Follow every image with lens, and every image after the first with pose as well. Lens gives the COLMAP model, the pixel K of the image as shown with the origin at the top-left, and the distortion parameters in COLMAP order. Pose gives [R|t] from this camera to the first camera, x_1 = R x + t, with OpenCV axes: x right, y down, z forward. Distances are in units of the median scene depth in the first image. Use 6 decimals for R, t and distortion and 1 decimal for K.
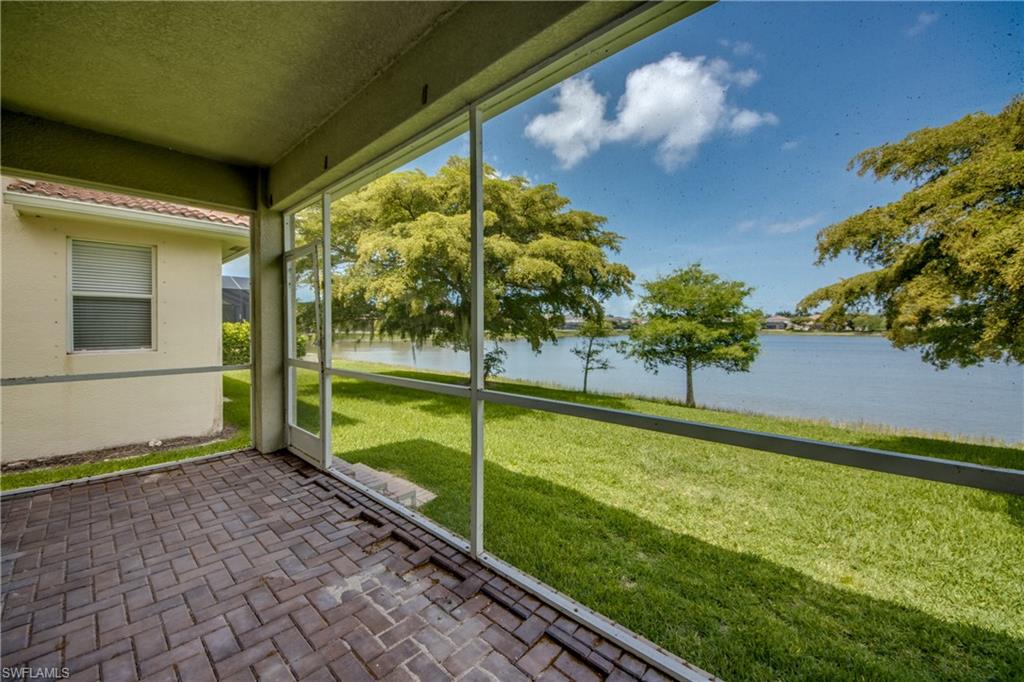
lens RADIAL K [[401.7, 0, 508.7], [0, 401.7, 331.3], [0, 0, 1]] dist [0.013357, -0.006800]
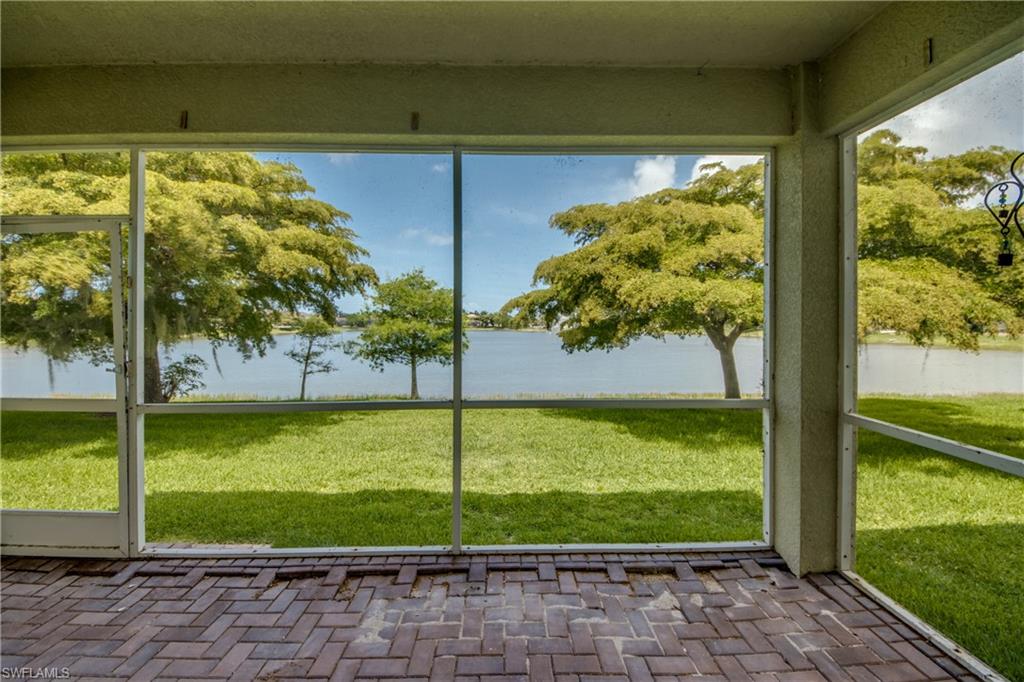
lens RADIAL K [[401.7, 0, 529.1], [0, 401.7, 325.4], [0, 0, 1]] dist [0.013357, -0.006800]
pose [[0.700011, -0.000901, 0.714132, -0.257319], [0.005073, 0.999980, -0.003711, -0.019442], [-0.714114, 0.006220, 0.700002, 0.028999]]
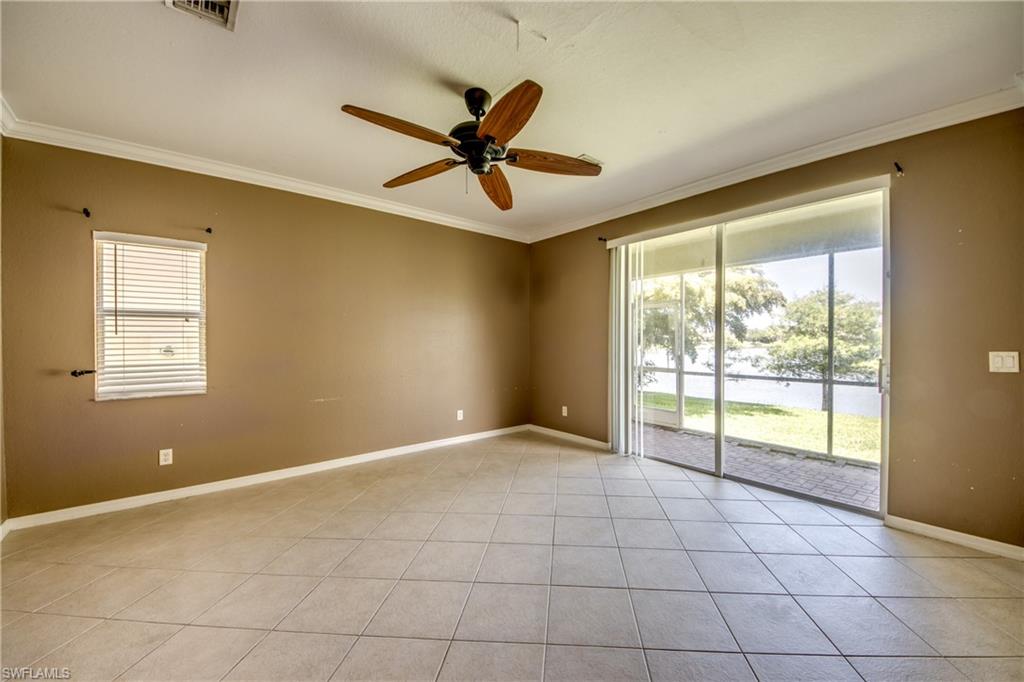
lens RADIAL K [[418.3, 0, 507.3], [0, 418.3, 342.2], [0, 0, 1]] dist [-0.021559, -0.000515]
pose [[0.988353, 0.000788, -0.152177, -0.515691], [-0.001213, 0.999996, -0.002702, -0.018483], [0.152174, 0.002855, 0.988350, -0.517822]]
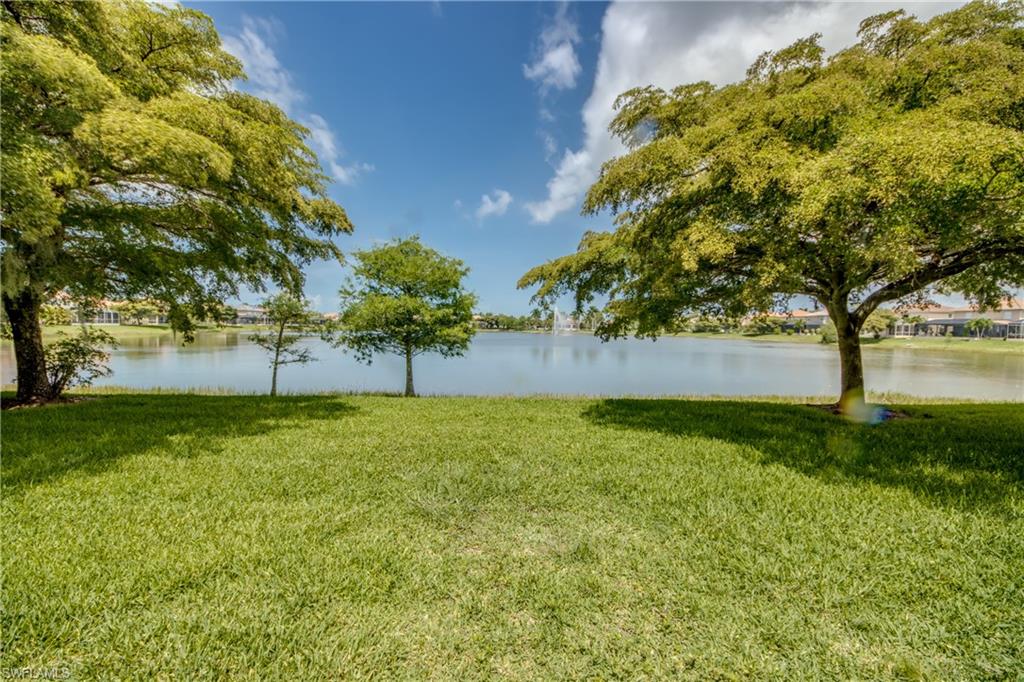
lens RADIAL K [[401.7, 0, 503.2], [0, 401.7, 340.1], [0, 0, 1]] dist [0.013357, -0.006800]
pose [[0.752249, -0.019460, 0.658592, 0.060228], [0.001646, 0.999616, 0.027656, 0.083019], [-0.658877, -0.019720, 0.751992, 0.471369]]
